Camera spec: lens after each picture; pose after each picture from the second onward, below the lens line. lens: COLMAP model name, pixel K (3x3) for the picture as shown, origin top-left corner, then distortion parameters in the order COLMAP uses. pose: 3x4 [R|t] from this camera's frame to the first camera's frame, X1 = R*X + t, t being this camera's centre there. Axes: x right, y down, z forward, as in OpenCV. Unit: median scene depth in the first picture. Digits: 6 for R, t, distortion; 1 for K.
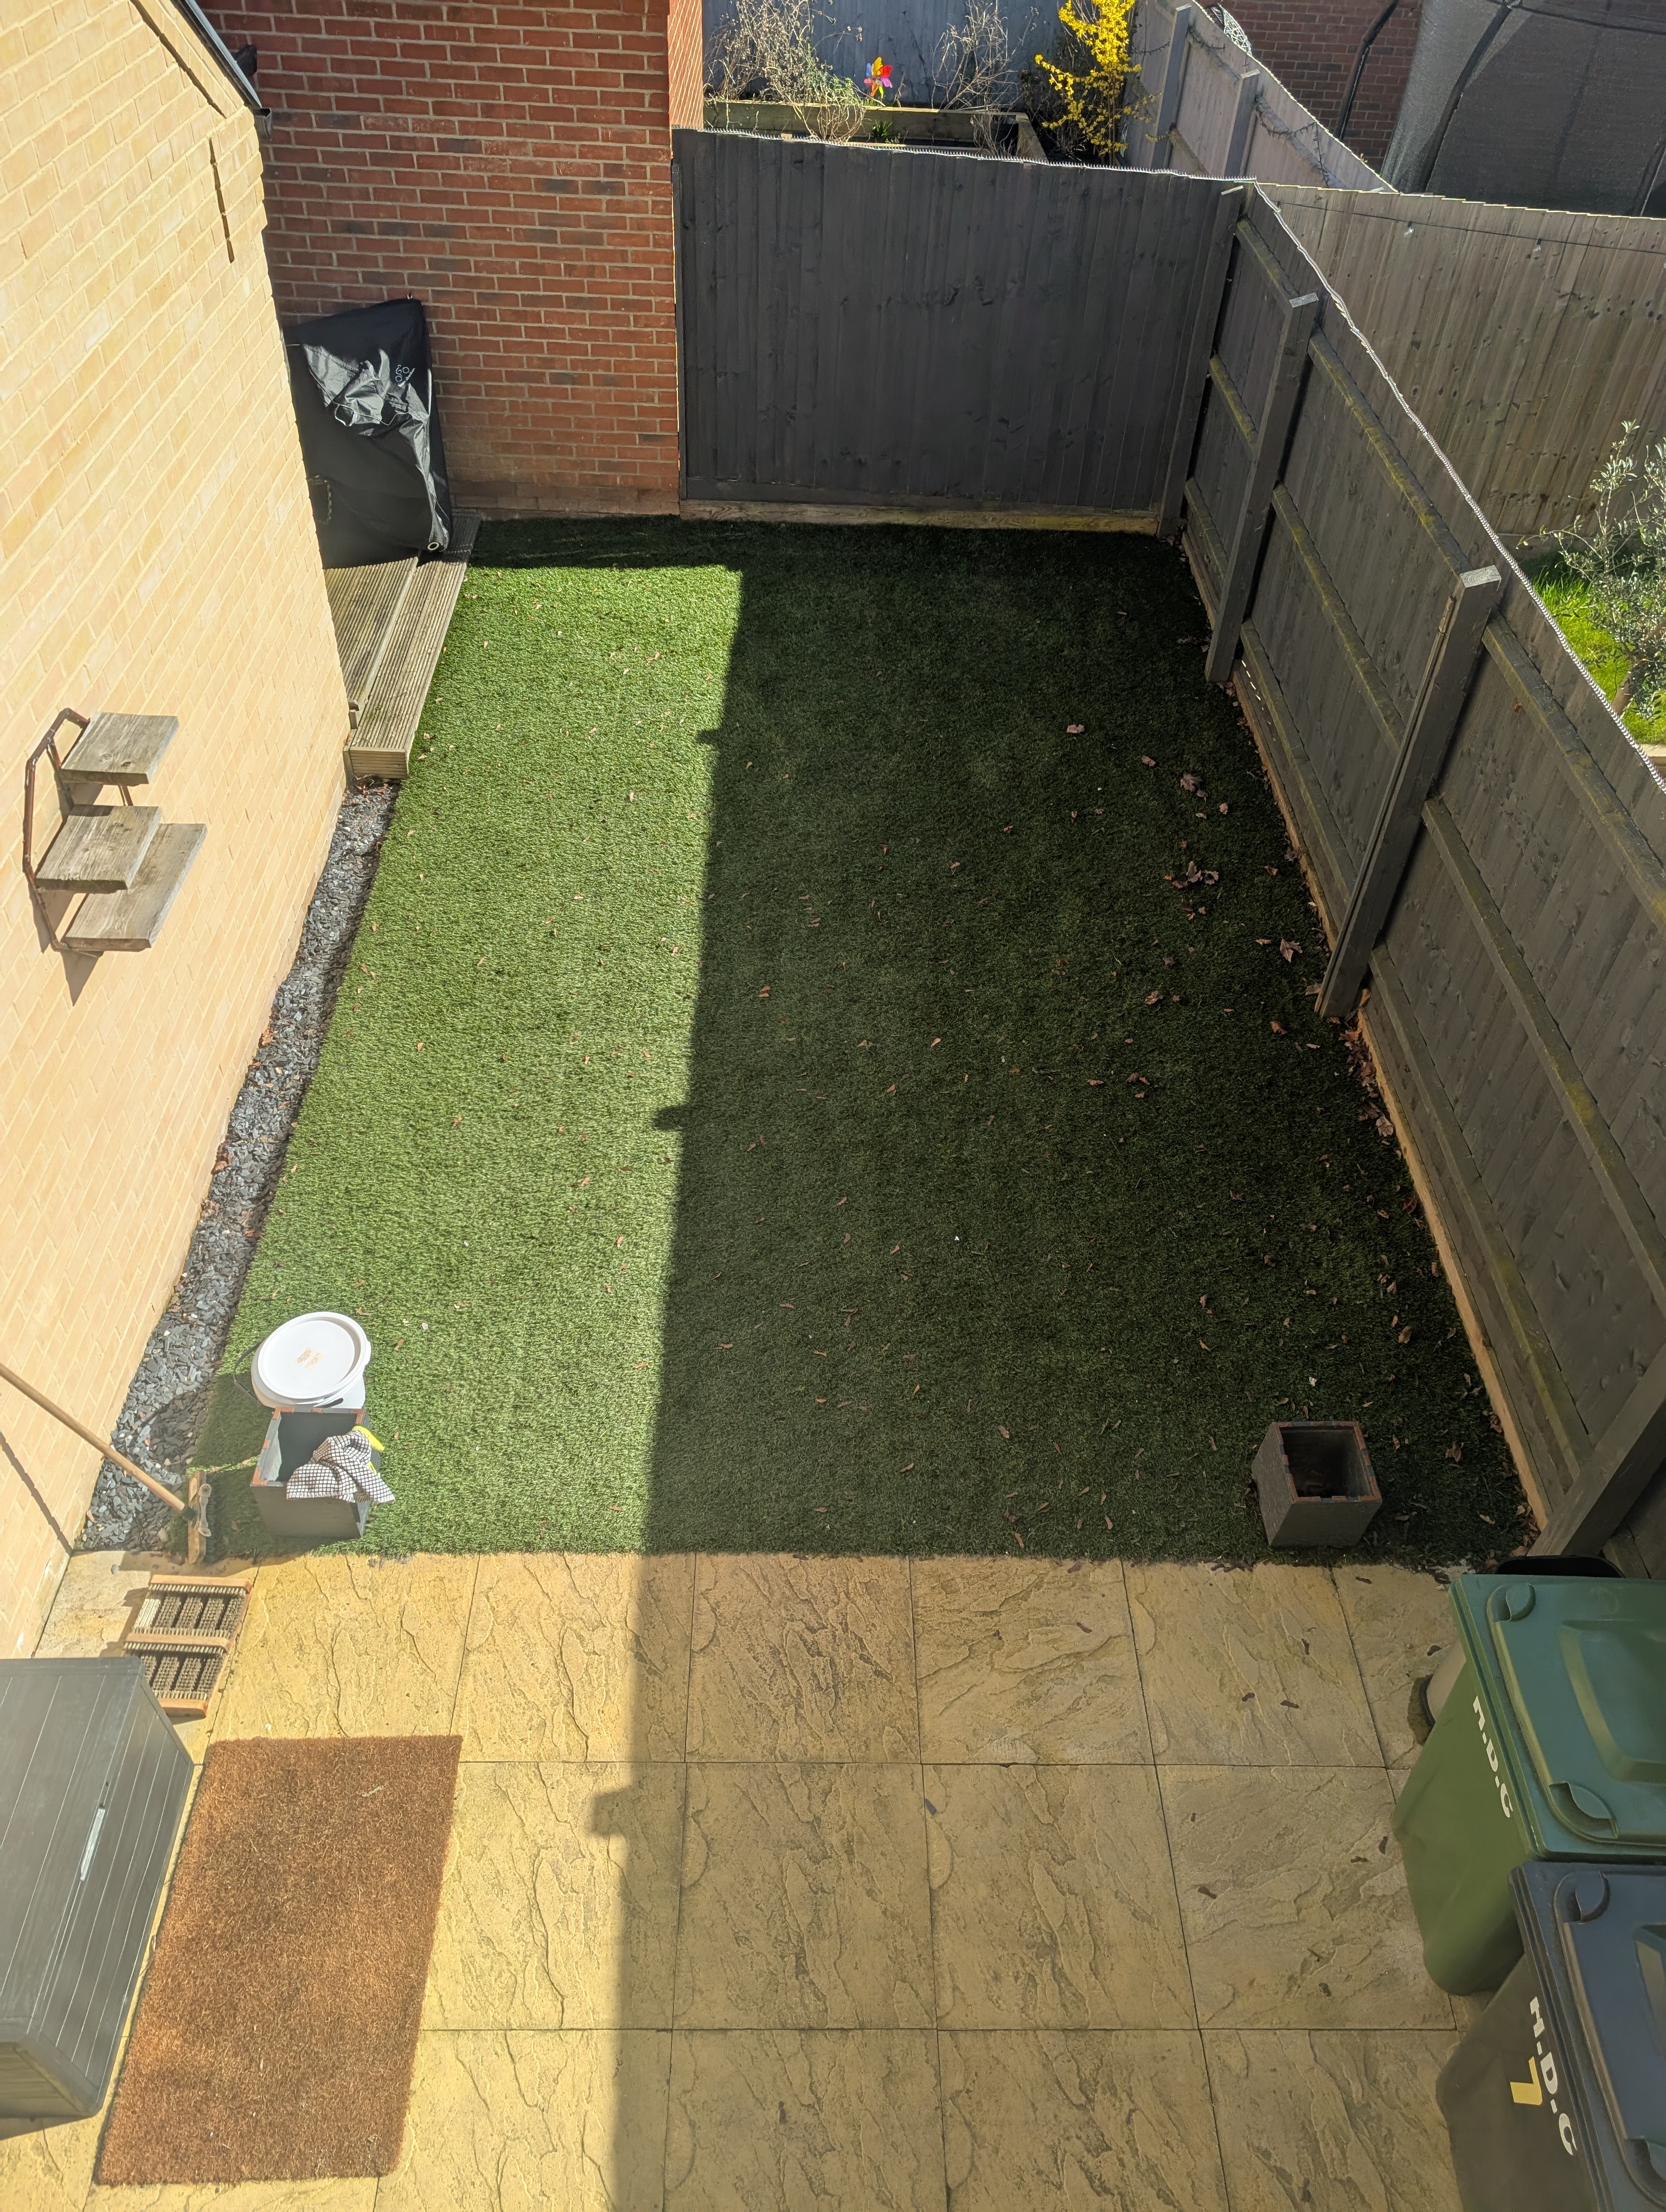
lens RADIAL K [[1570.1, 0, 833.4], [0, 1570.1, 1108.9], [0, 0, 1]] dist [-0.009435, -0.002988]
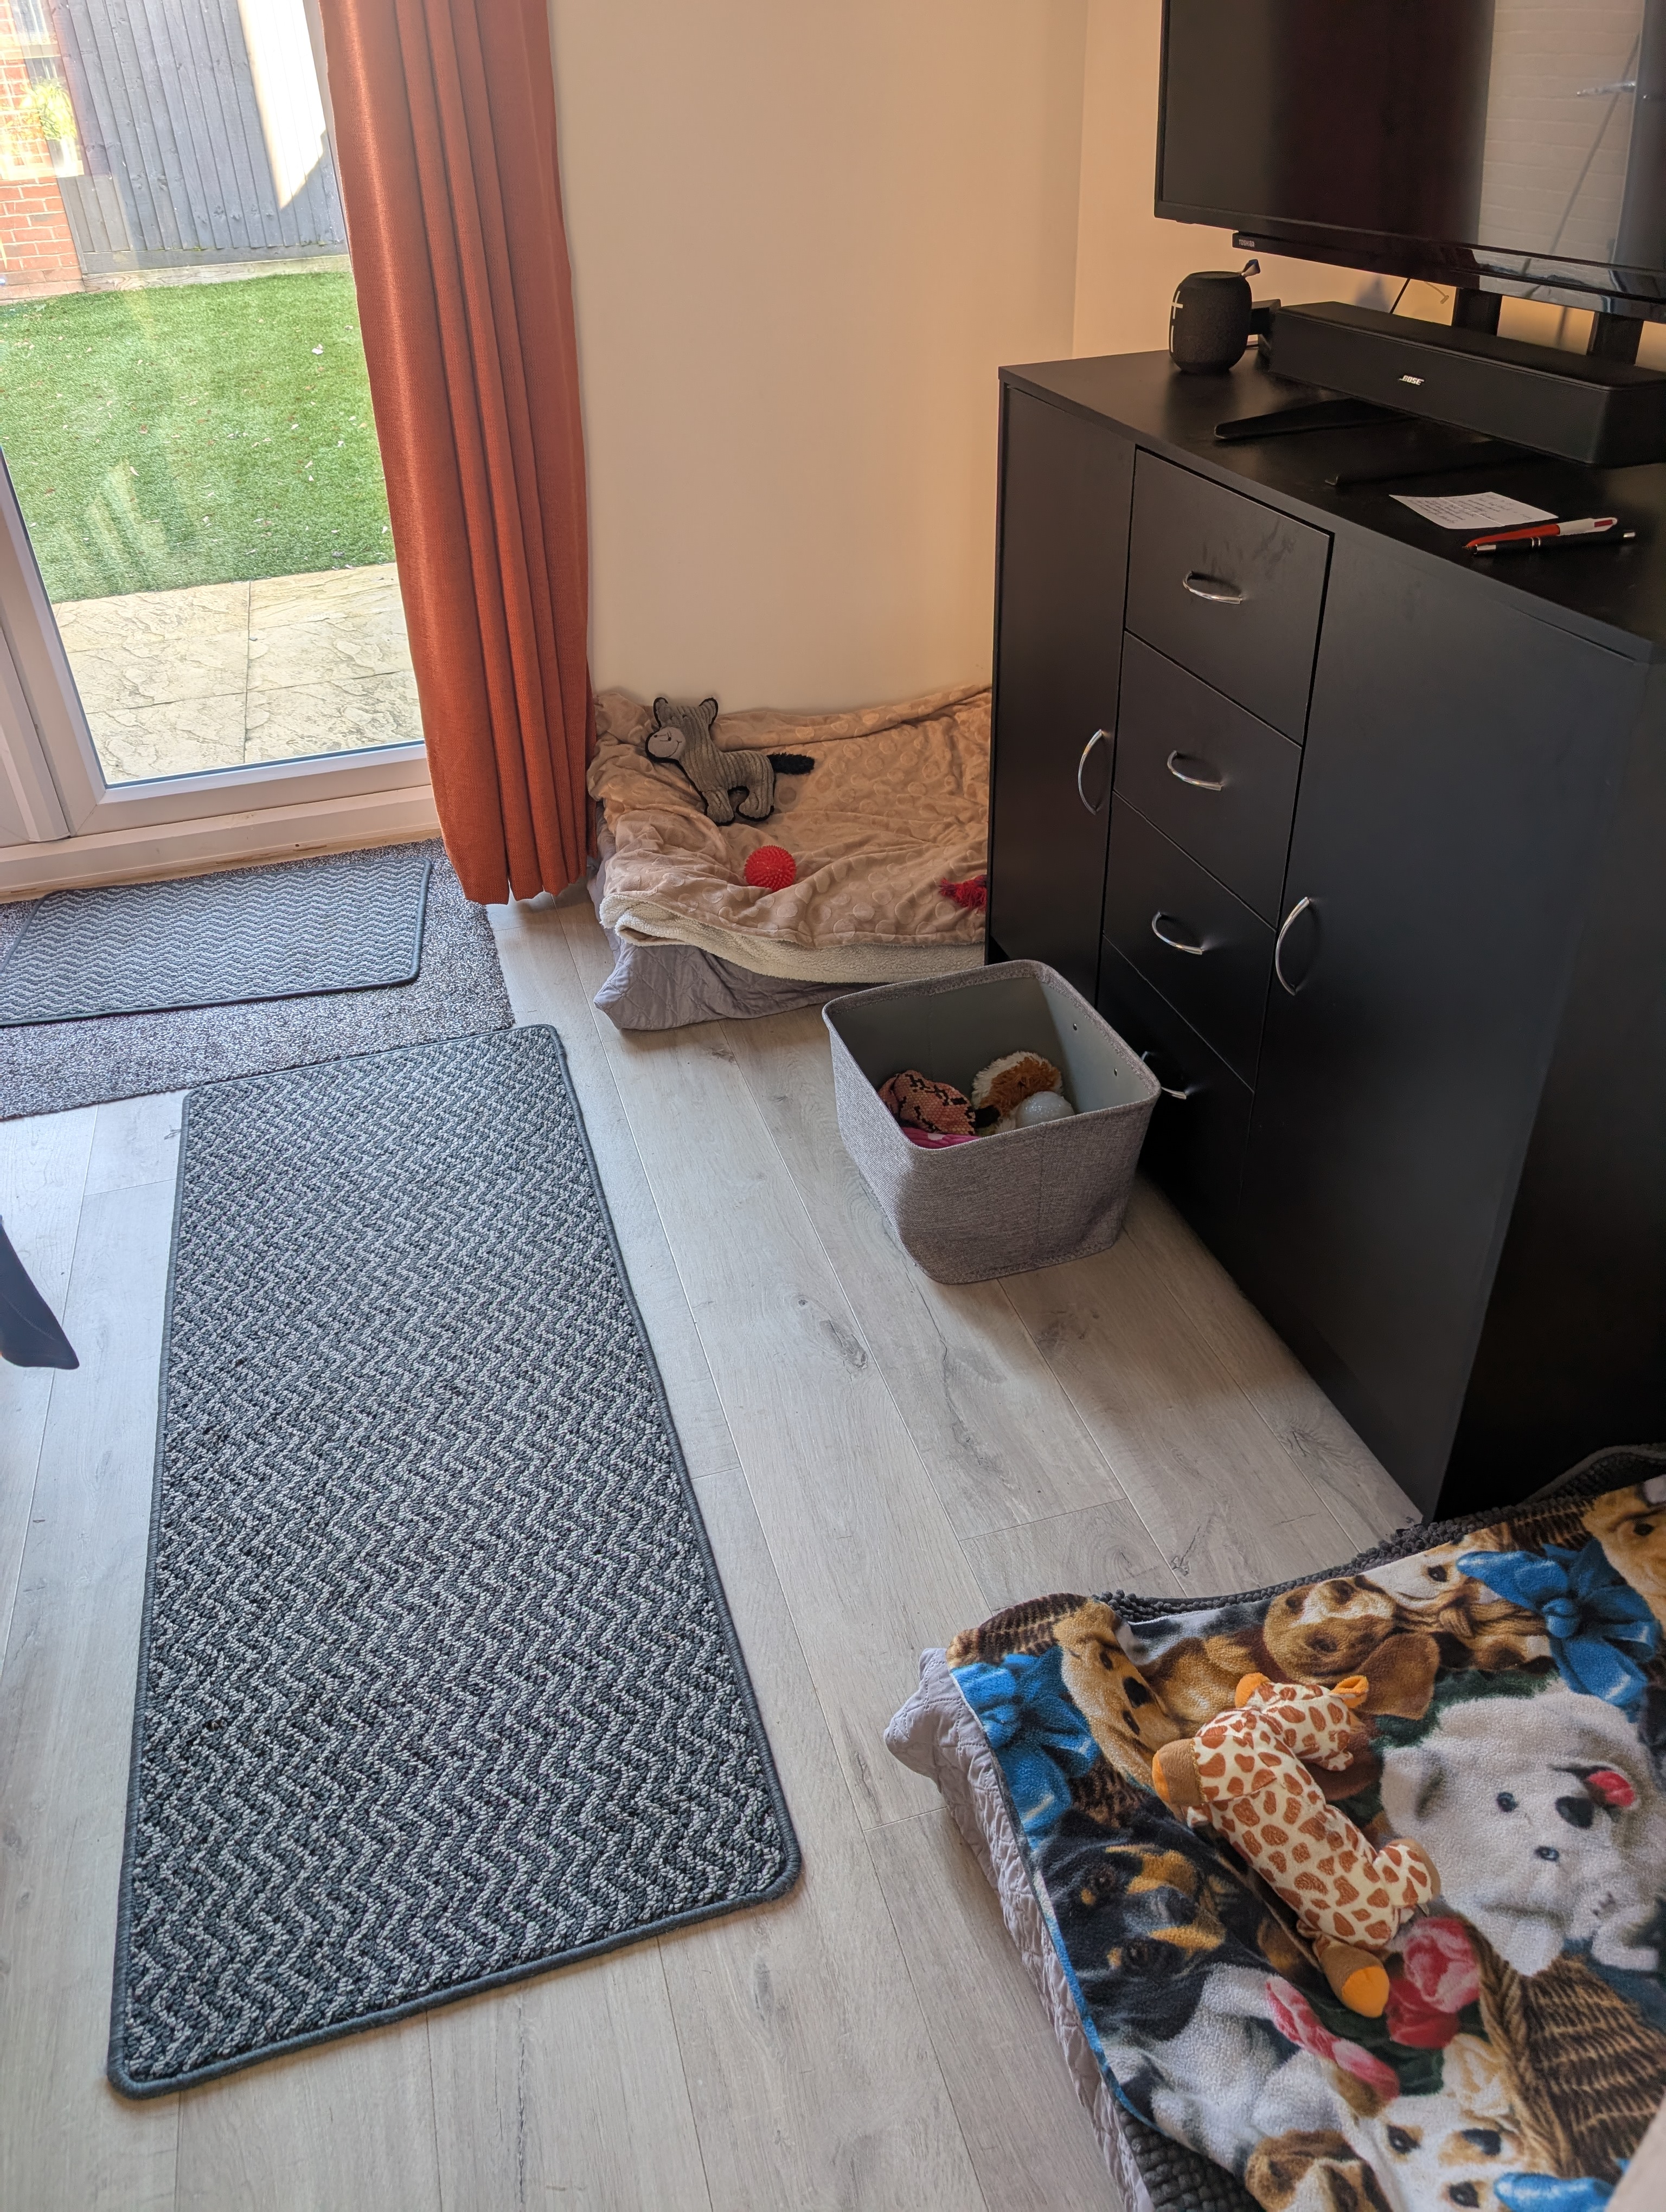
lens RADIAL K [[1570.1, 0, 830.7], [0, 1570.1, 1107.7], [0, 0, 1]] dist [-0.009435, -0.002988]
pose [[0.958214, -0.219799, 0.183069, 0.190850], [0.242894, 0.963228, -0.114864, 1.059300], [-0.151090, 0.154531, 0.976367, -0.202169]]
